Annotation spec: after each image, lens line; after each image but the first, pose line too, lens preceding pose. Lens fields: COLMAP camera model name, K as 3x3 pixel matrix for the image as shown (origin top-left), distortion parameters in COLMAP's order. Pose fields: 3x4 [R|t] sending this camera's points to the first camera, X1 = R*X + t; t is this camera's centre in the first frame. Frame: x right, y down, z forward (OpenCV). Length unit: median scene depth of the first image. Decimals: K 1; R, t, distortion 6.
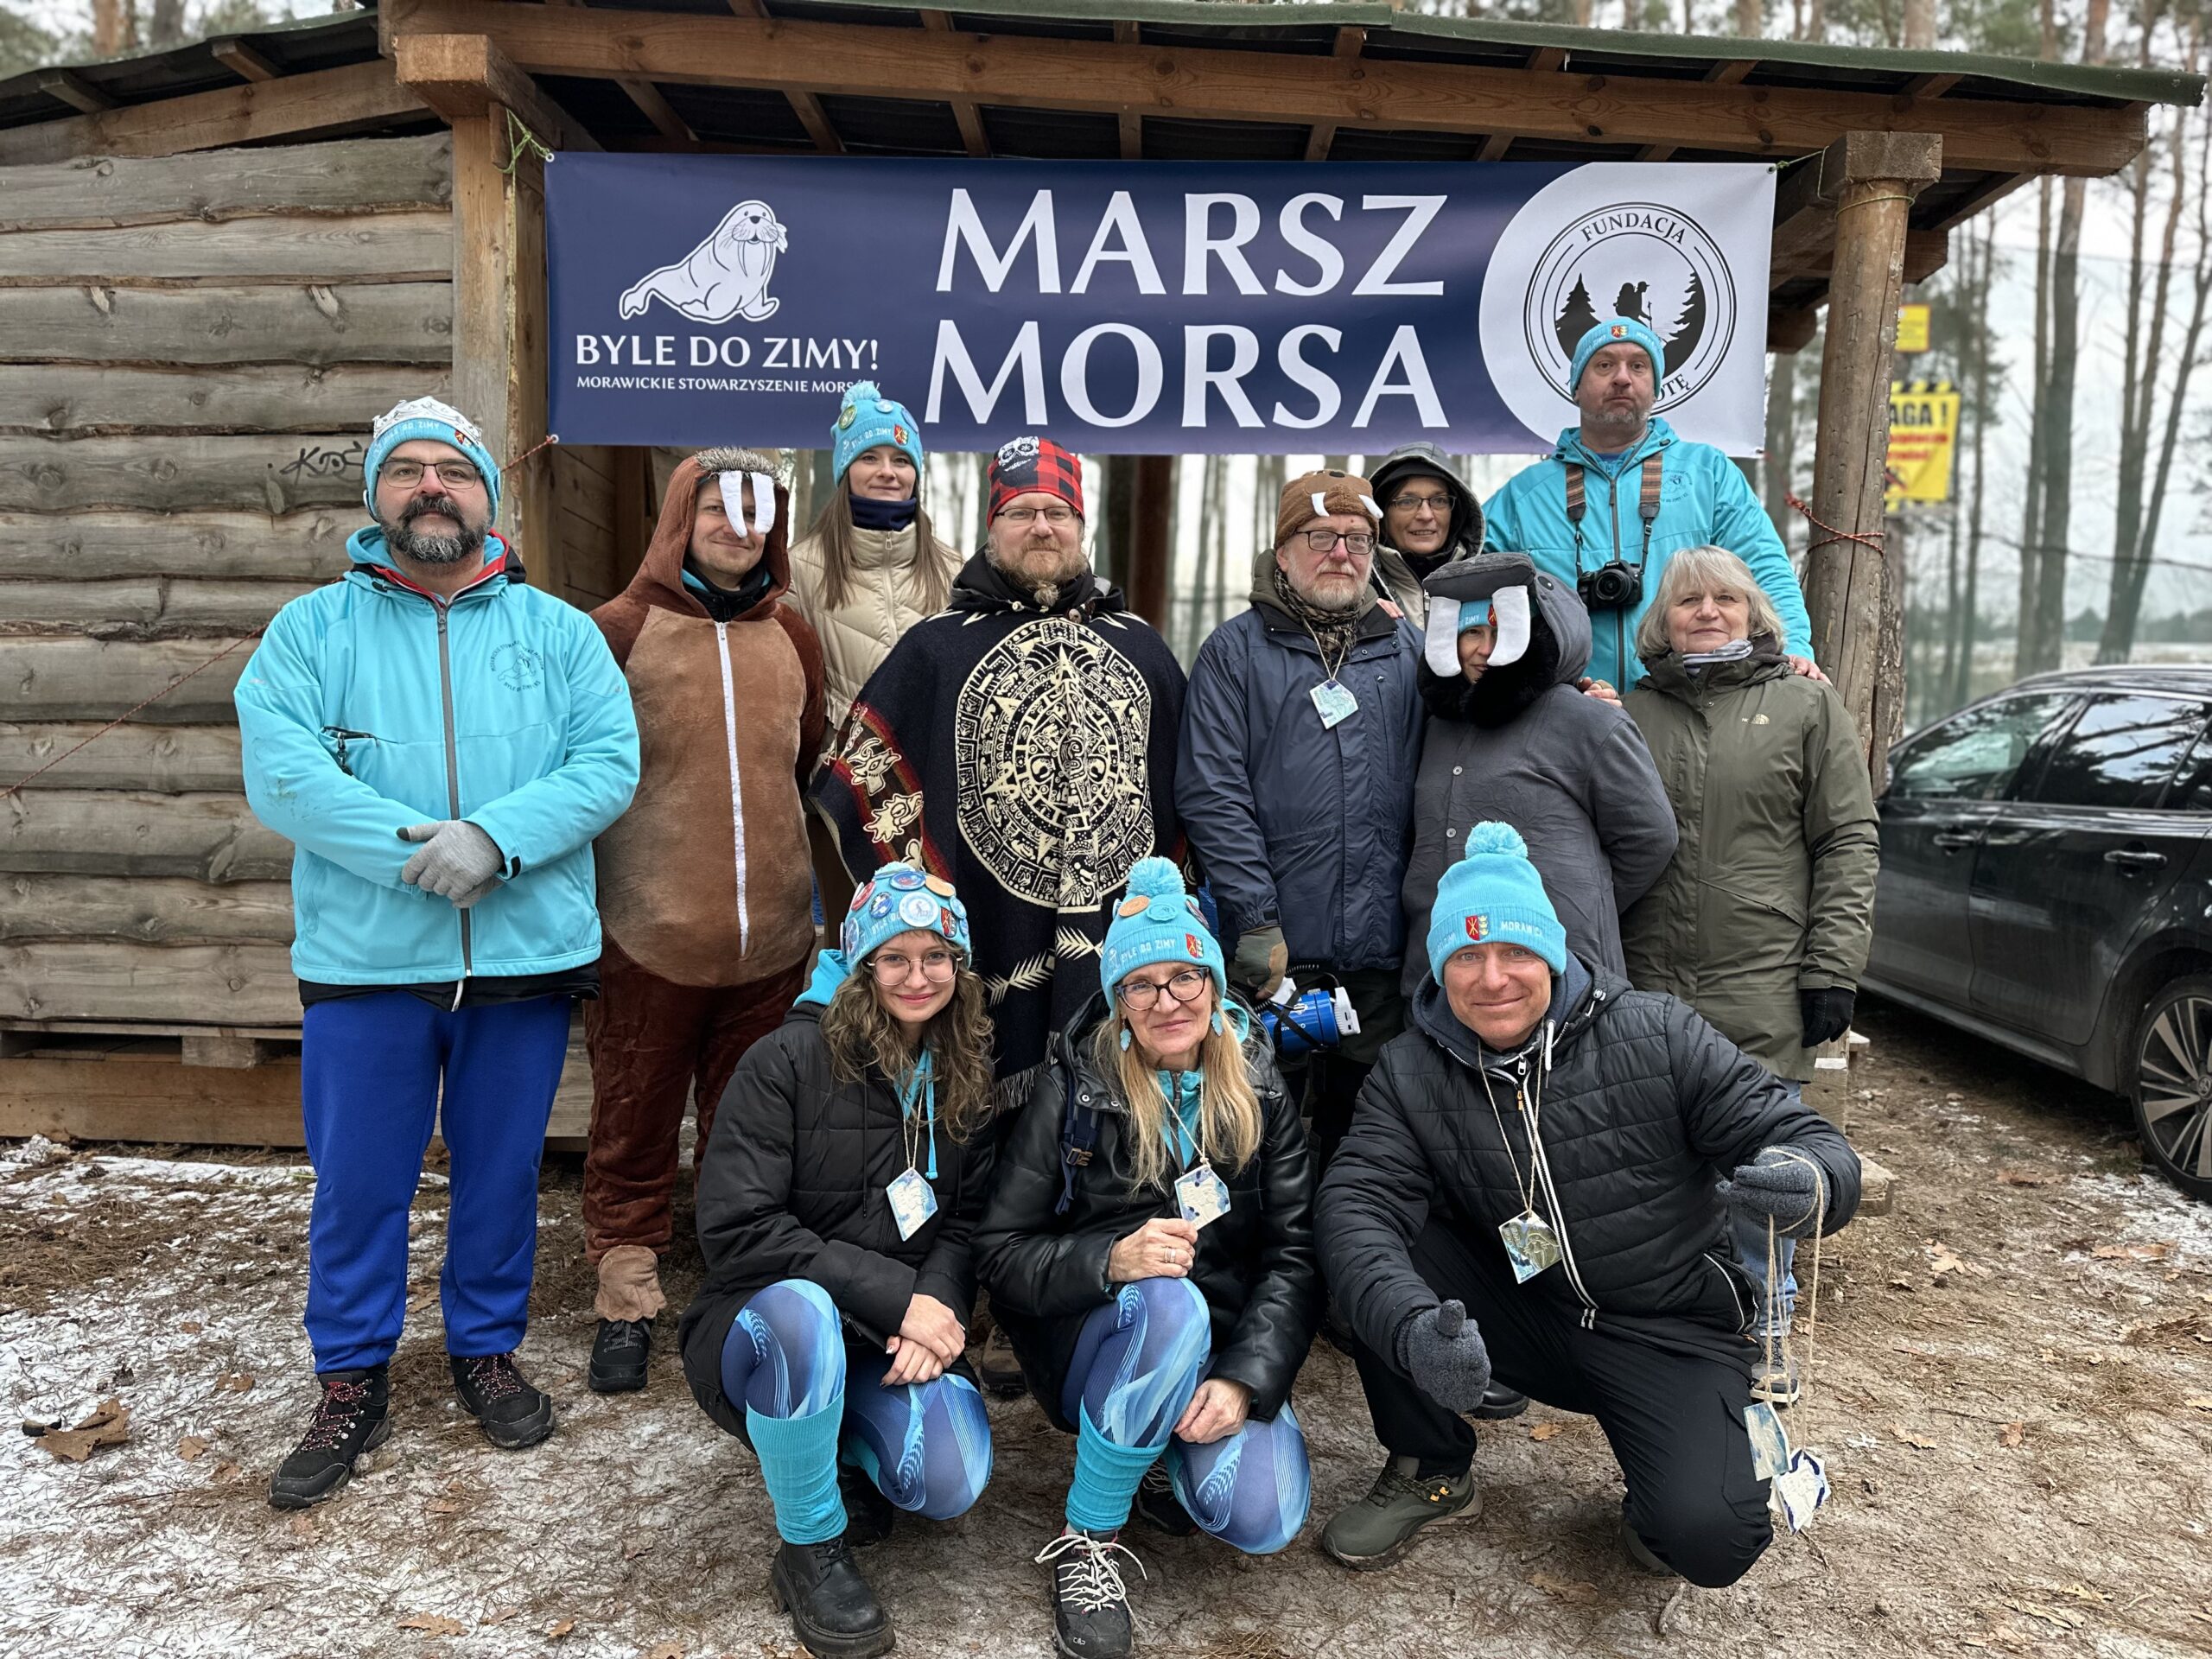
lens RADIAL K [[1519.7, 0, 1090.0], [0, 1519.7, 821.5], [0, 0, 1]] dist [0.038303, -0.039843]
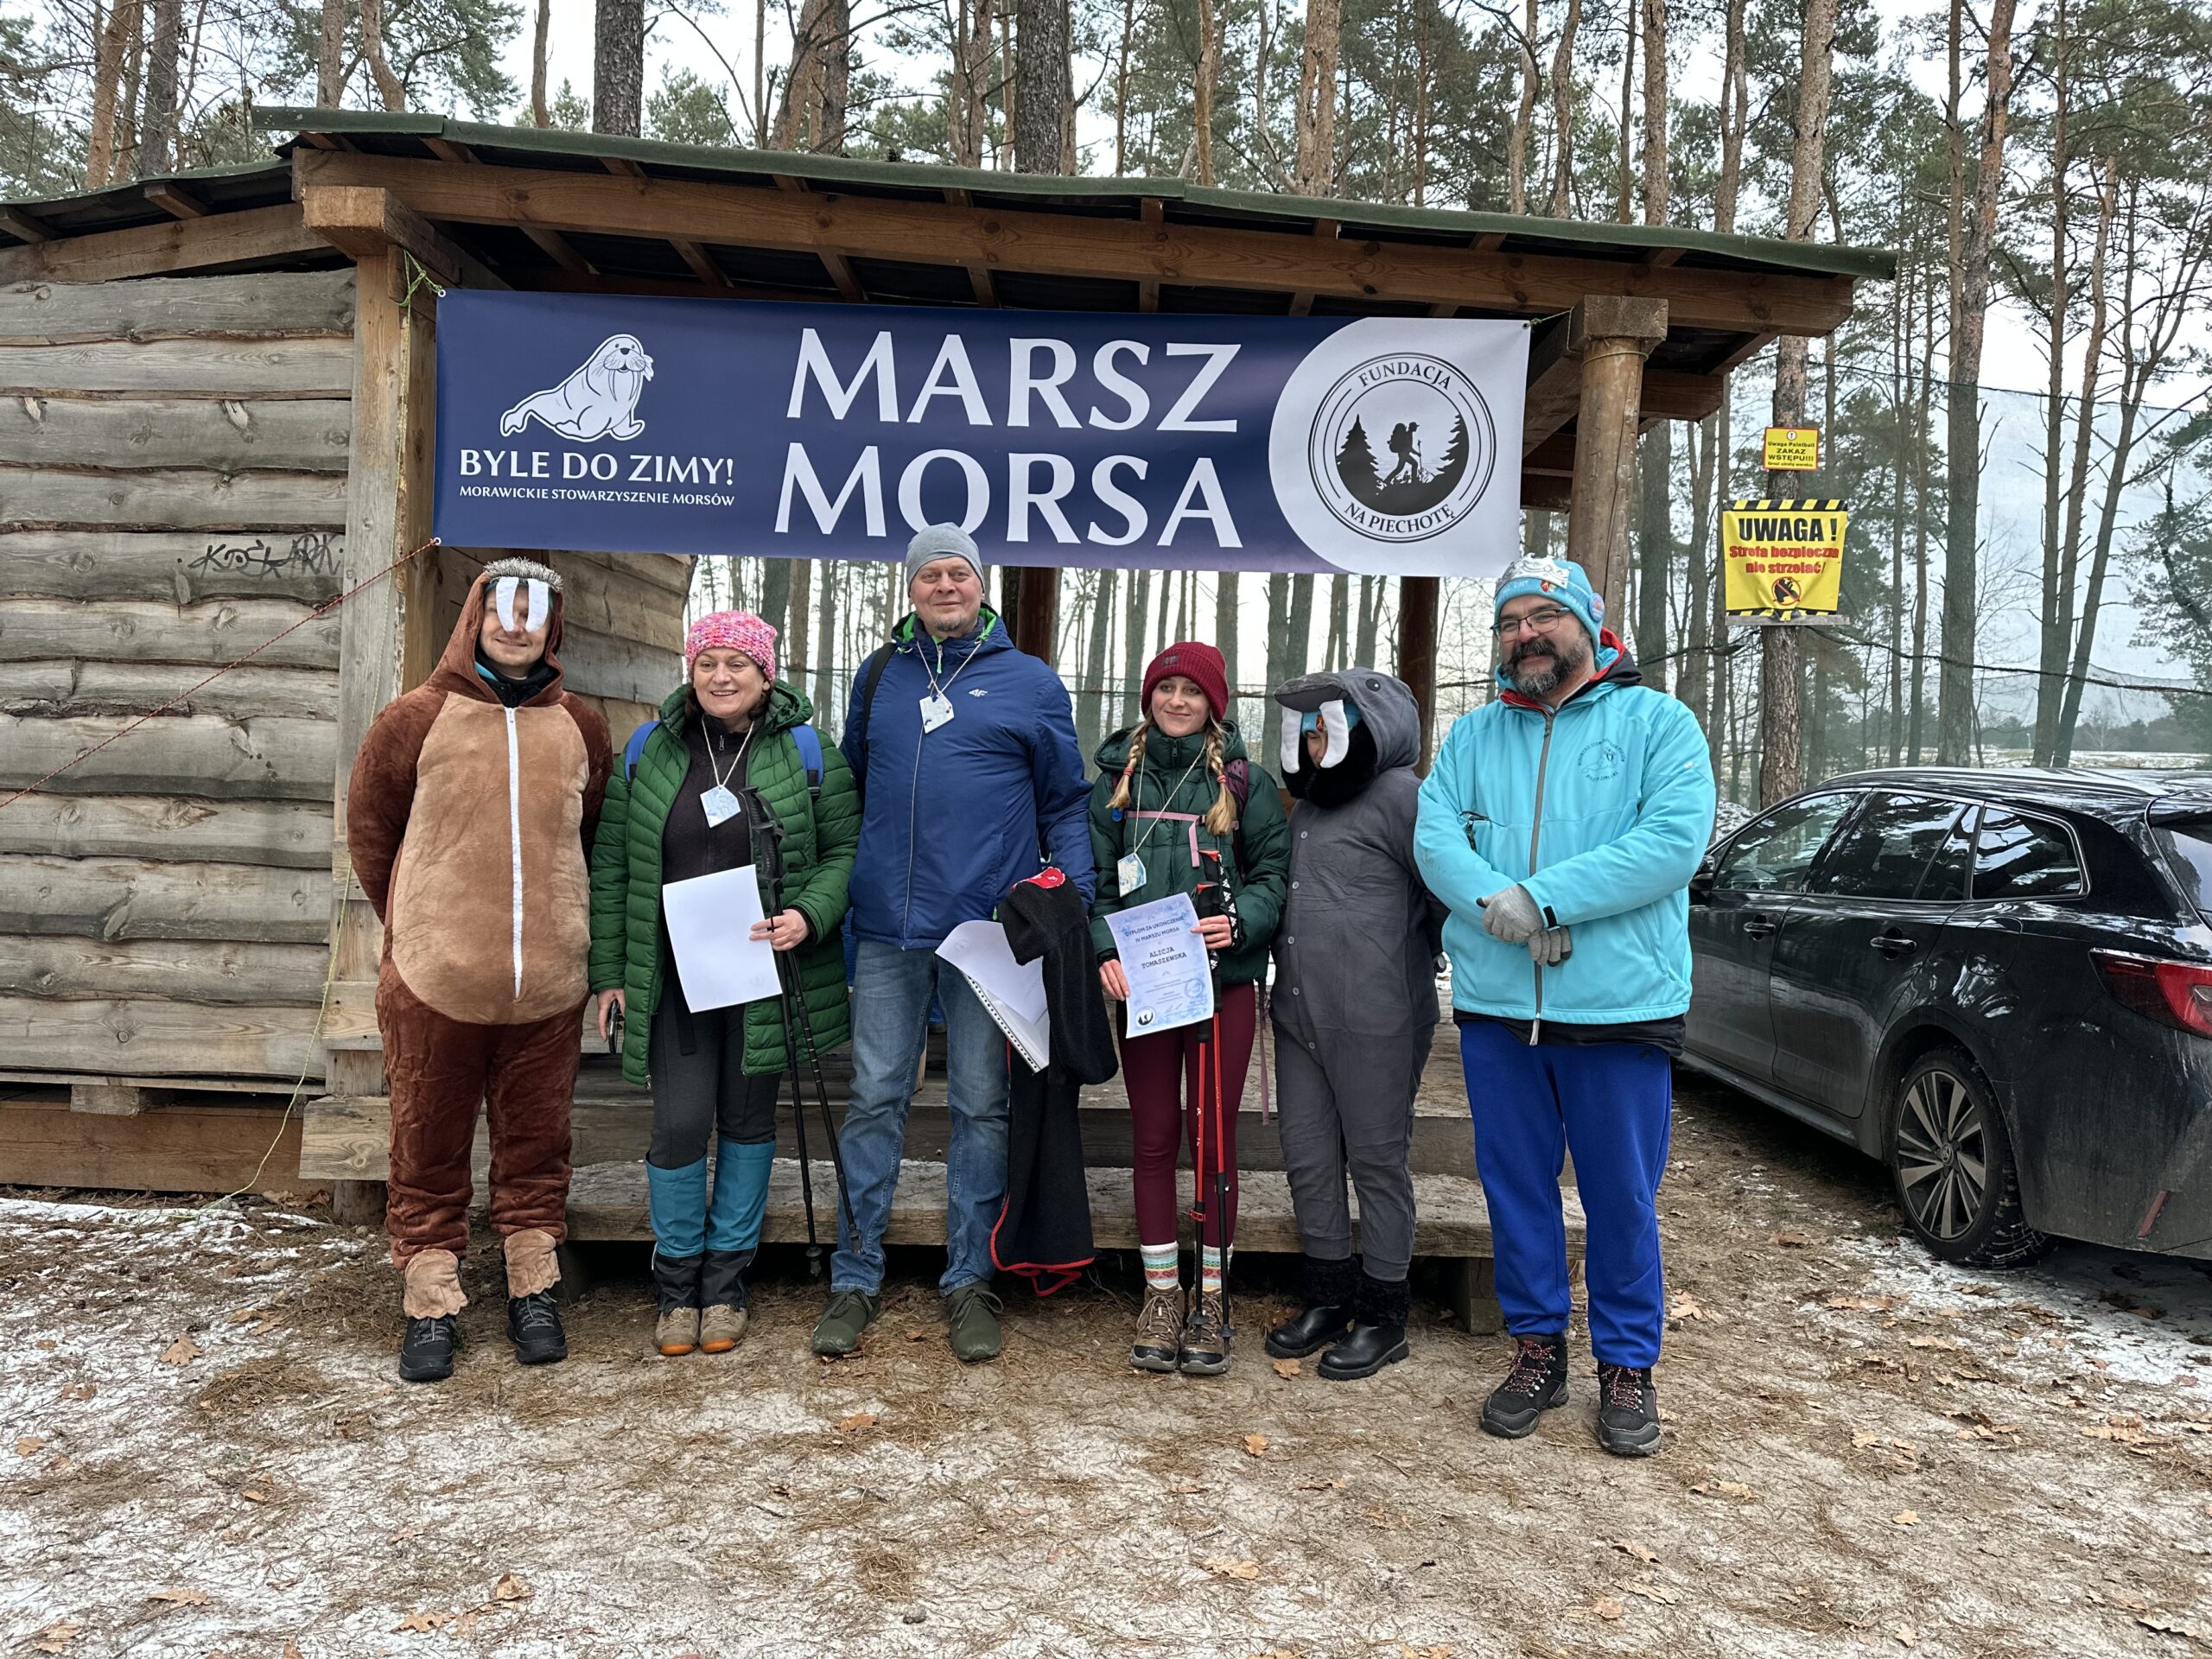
lens RADIAL K [[1519.7, 0, 1099.0], [0, 1519.7, 819.7], [0, 0, 1]] dist [0.038303, -0.039843]
pose [[0.999767, 0.015027, 0.015525, 0.114271], [-0.014078, 0.998129, -0.059497, 0.009531], [-0.016390, 0.059265, 0.998108, -0.099945]]
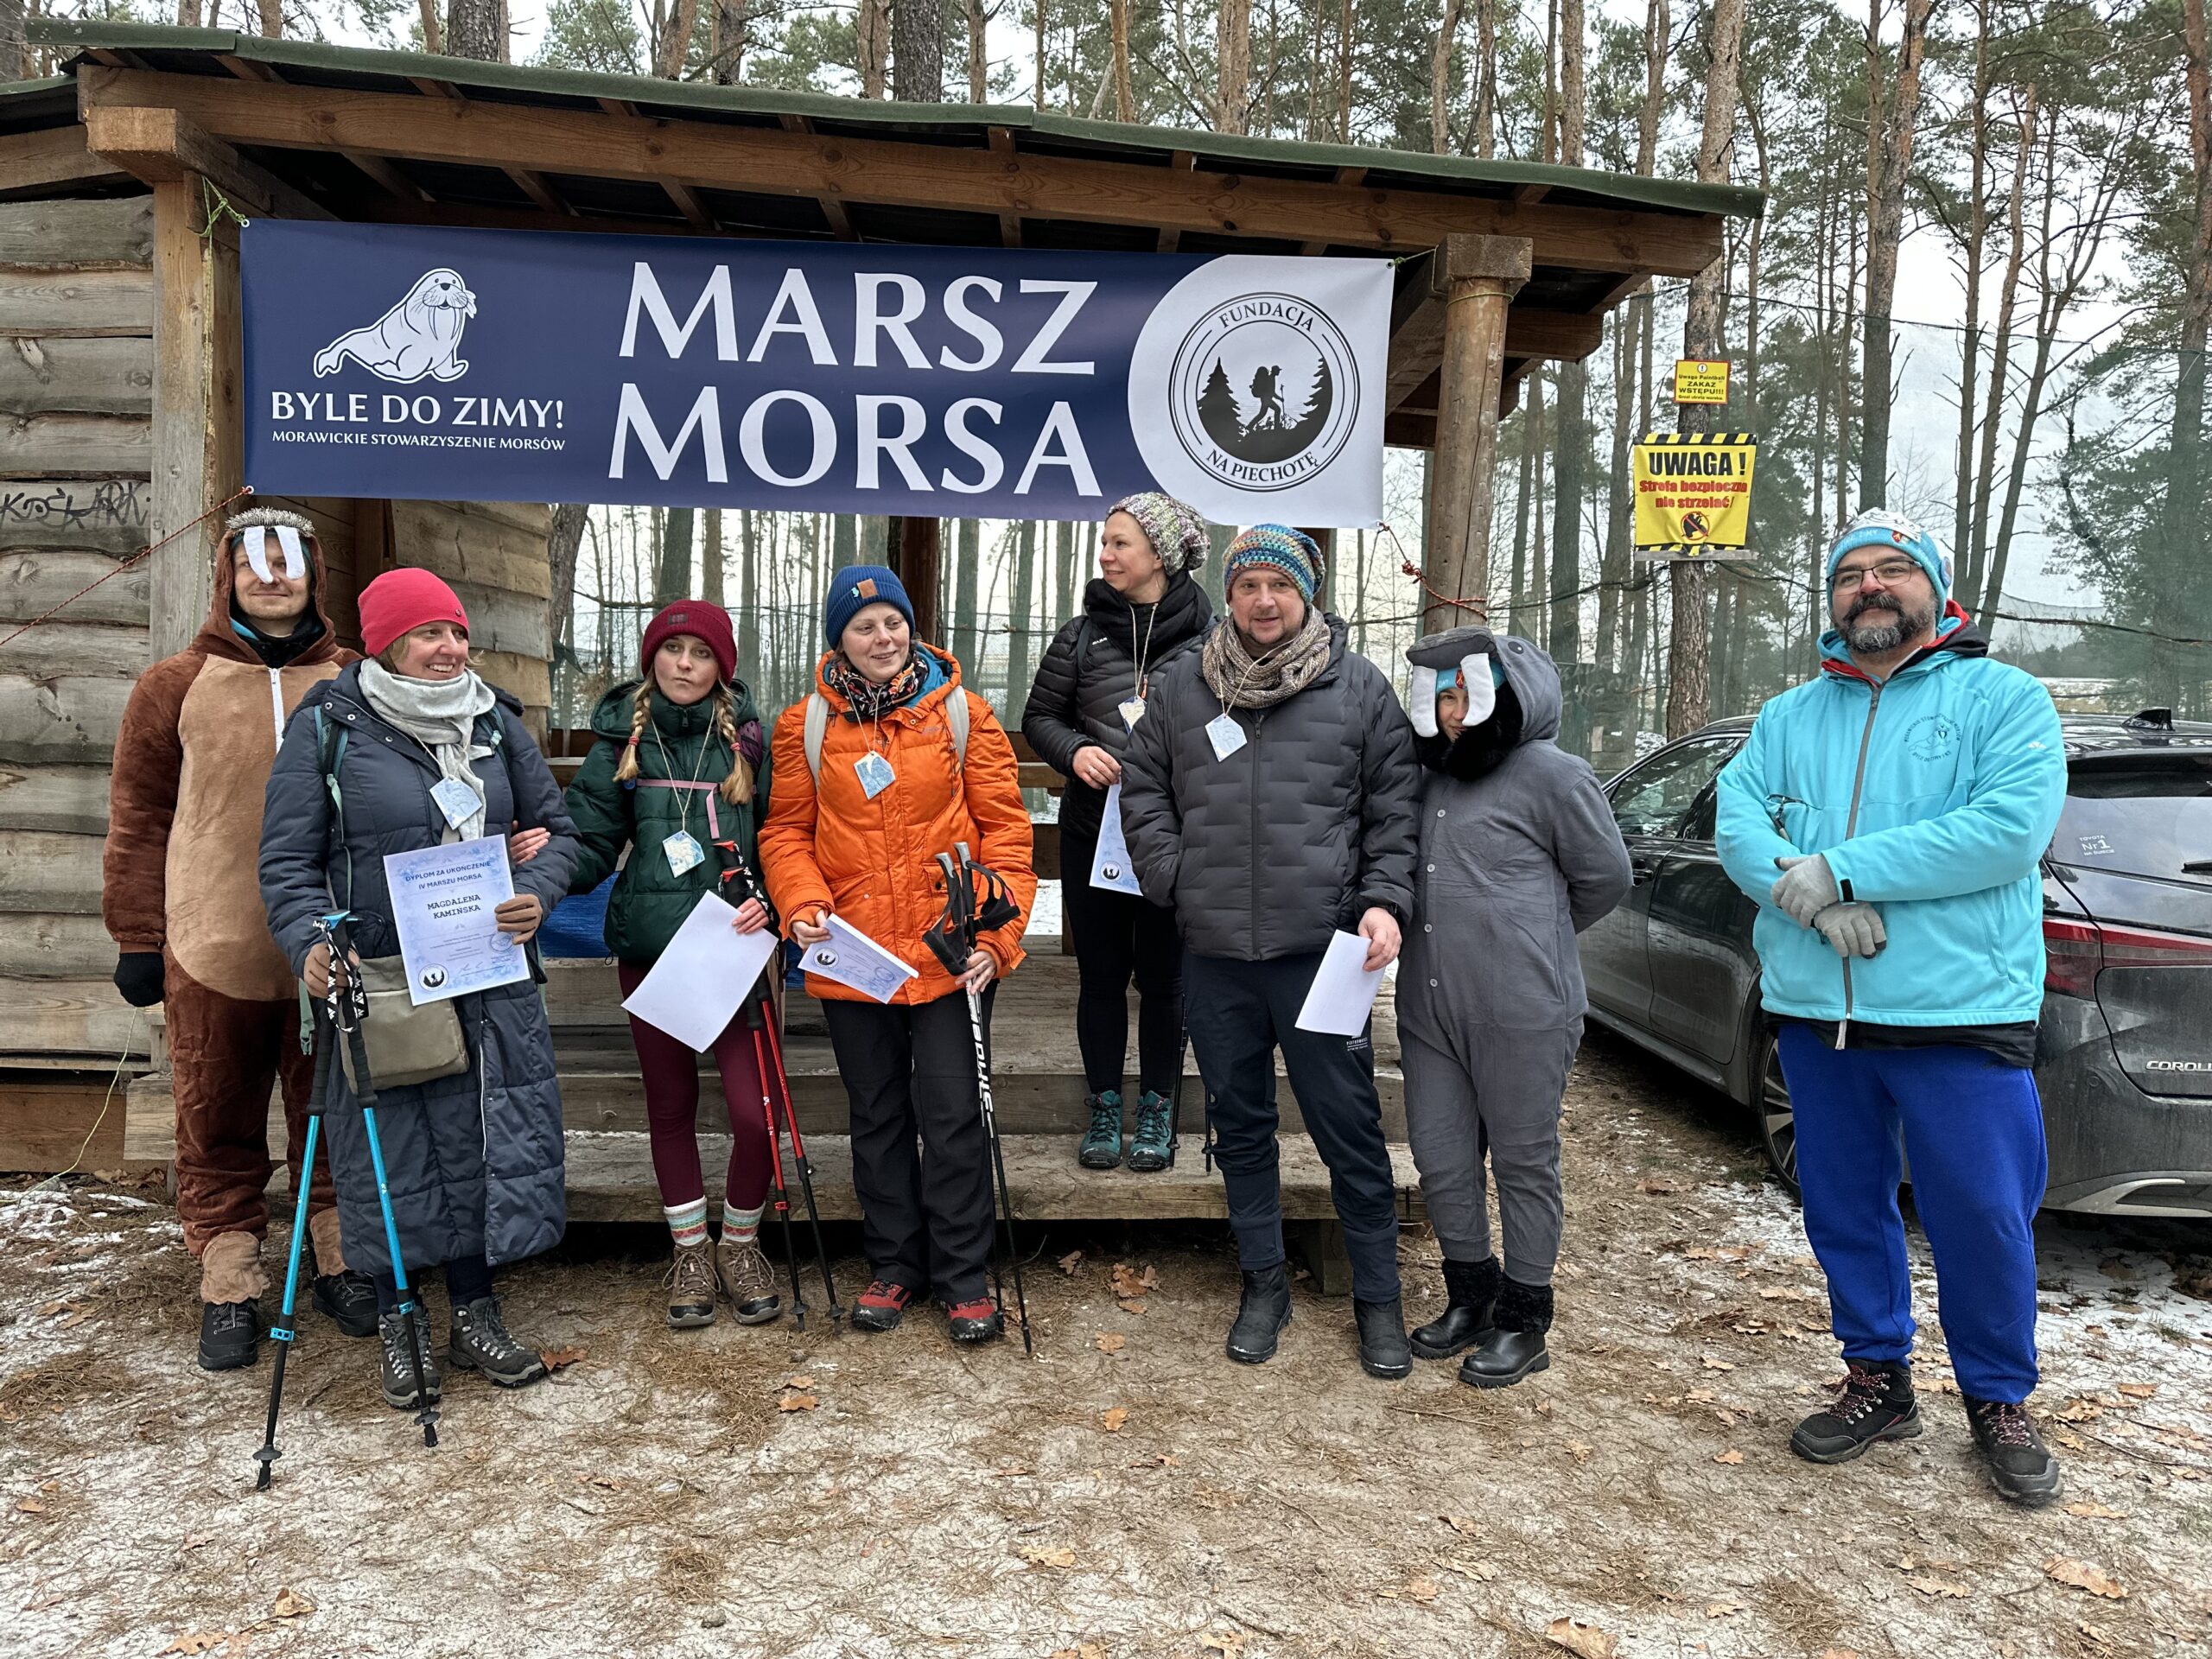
lens RADIAL K [[1519.7, 0, 1100.9], [0, 1519.7, 820.9], [0, 0, 1]] dist [0.038303, -0.039843]
pose [[0.998386, 0.004578, 0.056608, 0.172997], [-0.003805, 0.999898, -0.013765, -0.012254], [-0.056665, 0.013527, 0.998302, -0.074538]]
